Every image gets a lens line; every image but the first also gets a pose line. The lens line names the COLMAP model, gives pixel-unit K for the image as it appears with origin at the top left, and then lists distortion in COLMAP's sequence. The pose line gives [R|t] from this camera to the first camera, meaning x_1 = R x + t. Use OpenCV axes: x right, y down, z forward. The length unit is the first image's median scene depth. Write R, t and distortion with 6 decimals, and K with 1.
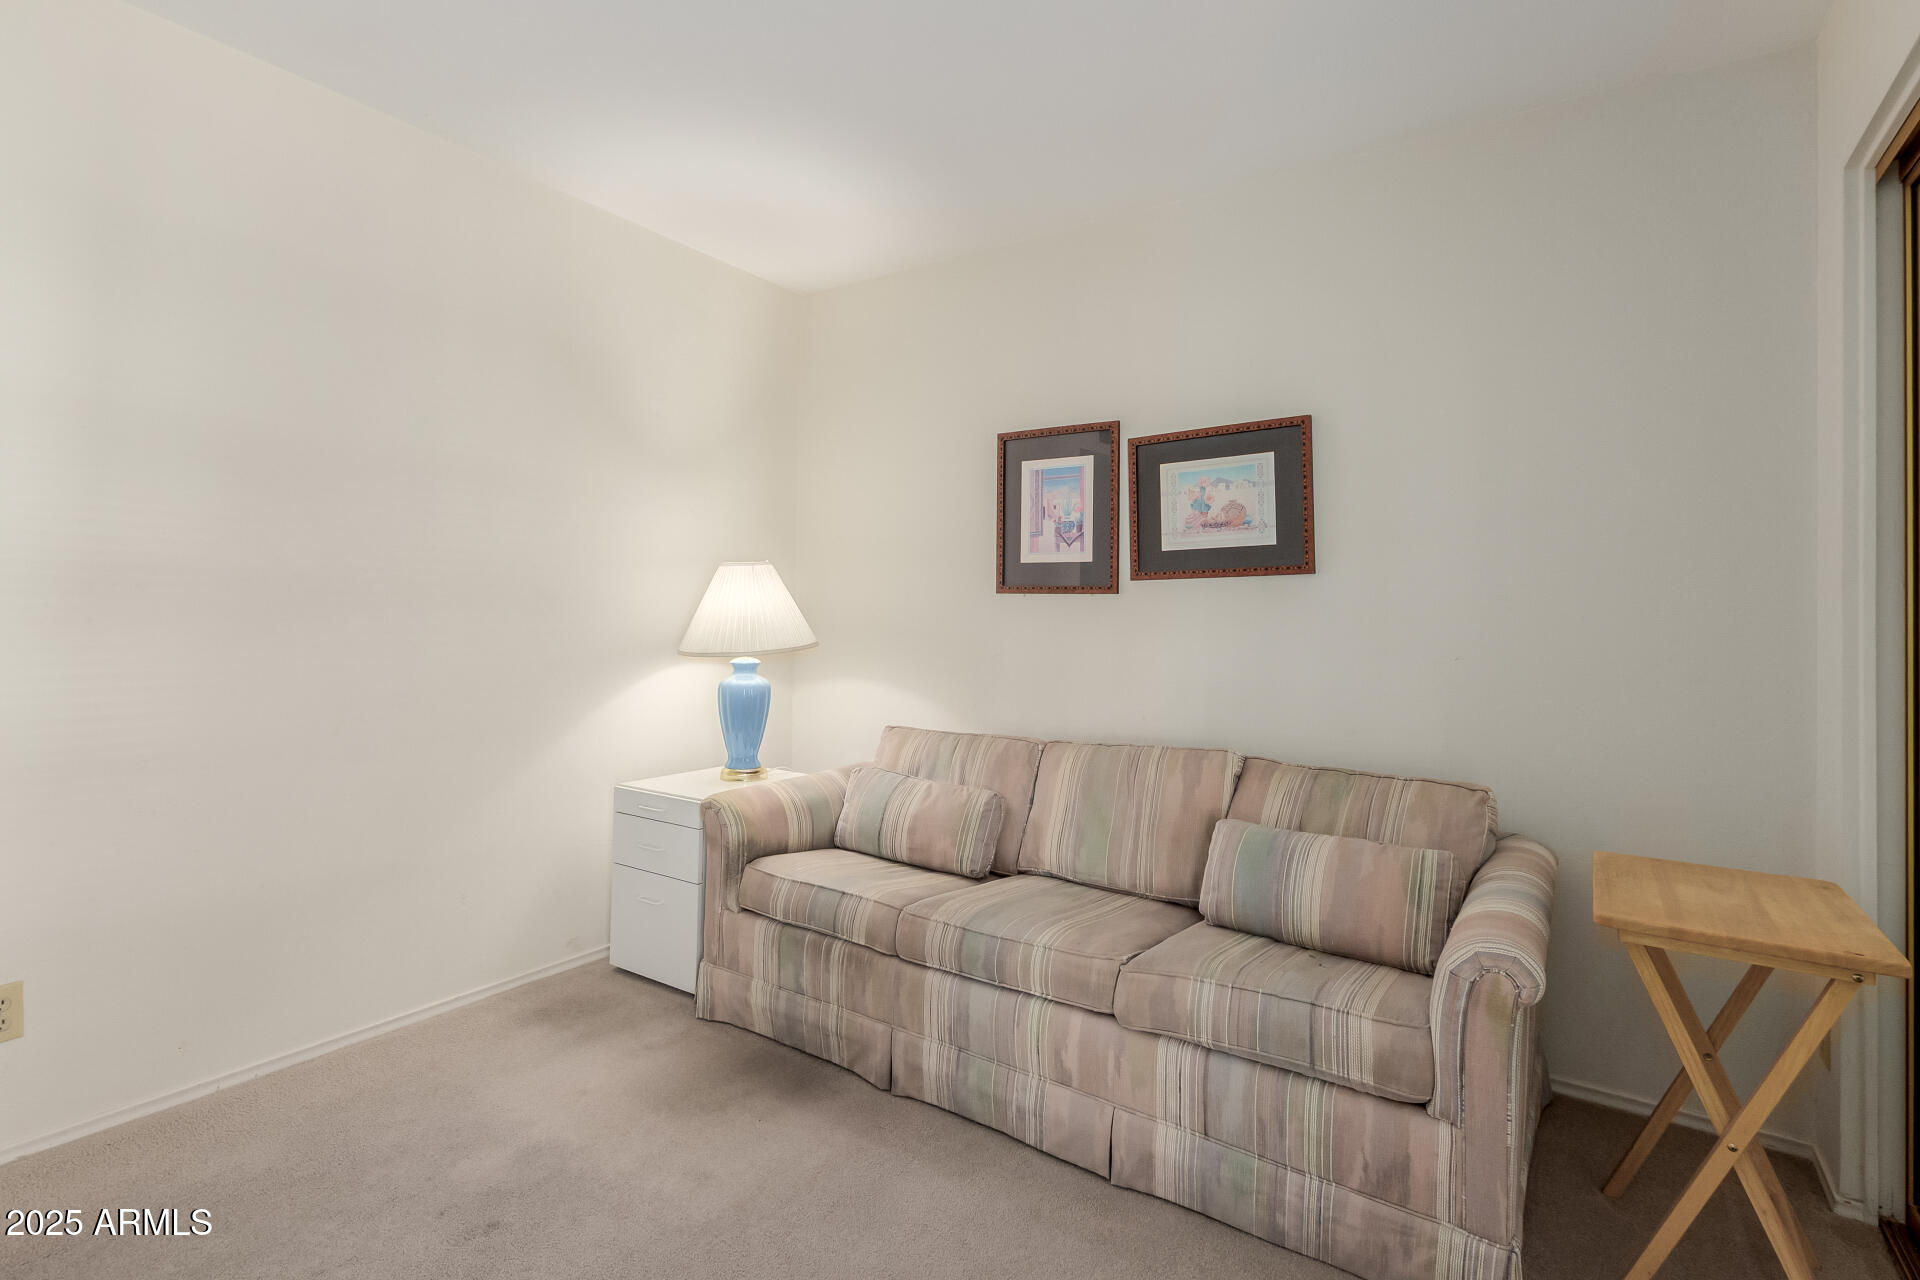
lens RADIAL K [[897.5, 0, 960.9], [0, 897.5, 596.2], [0, 0, 1]] dist [0.003608, -0.002205]
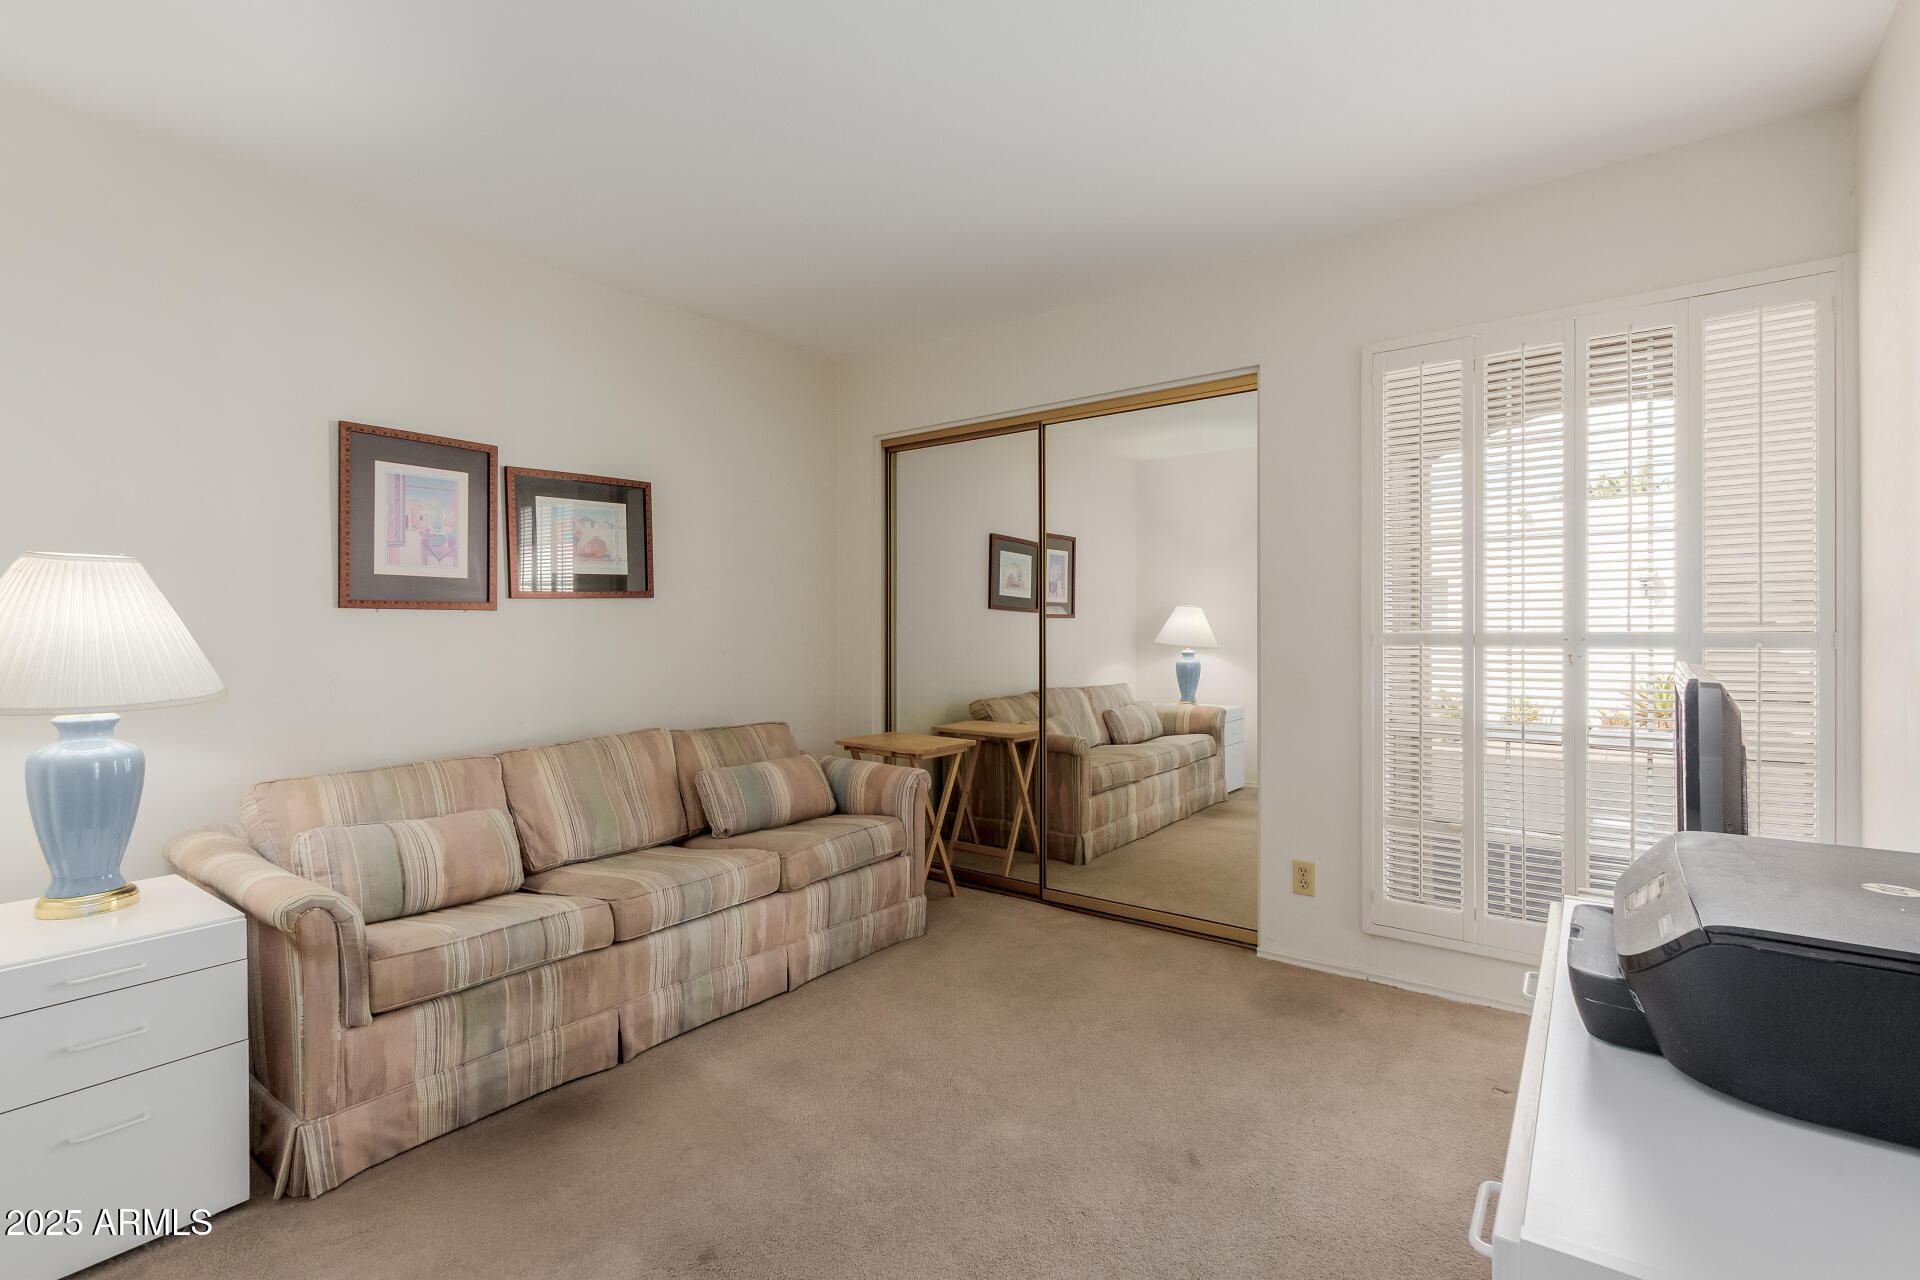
lens RADIAL K [[897.5, 0, 958.0], [0, 897.5, 634.8], [0, 0, 1]] dist [0.003608, -0.002205]
pose [[0.049627, -0.023894, 0.998482, -1.086618], [-0.016186, 0.999563, 0.024724, -0.011188], [-0.998637, -0.017389, 0.049219, 0.507013]]
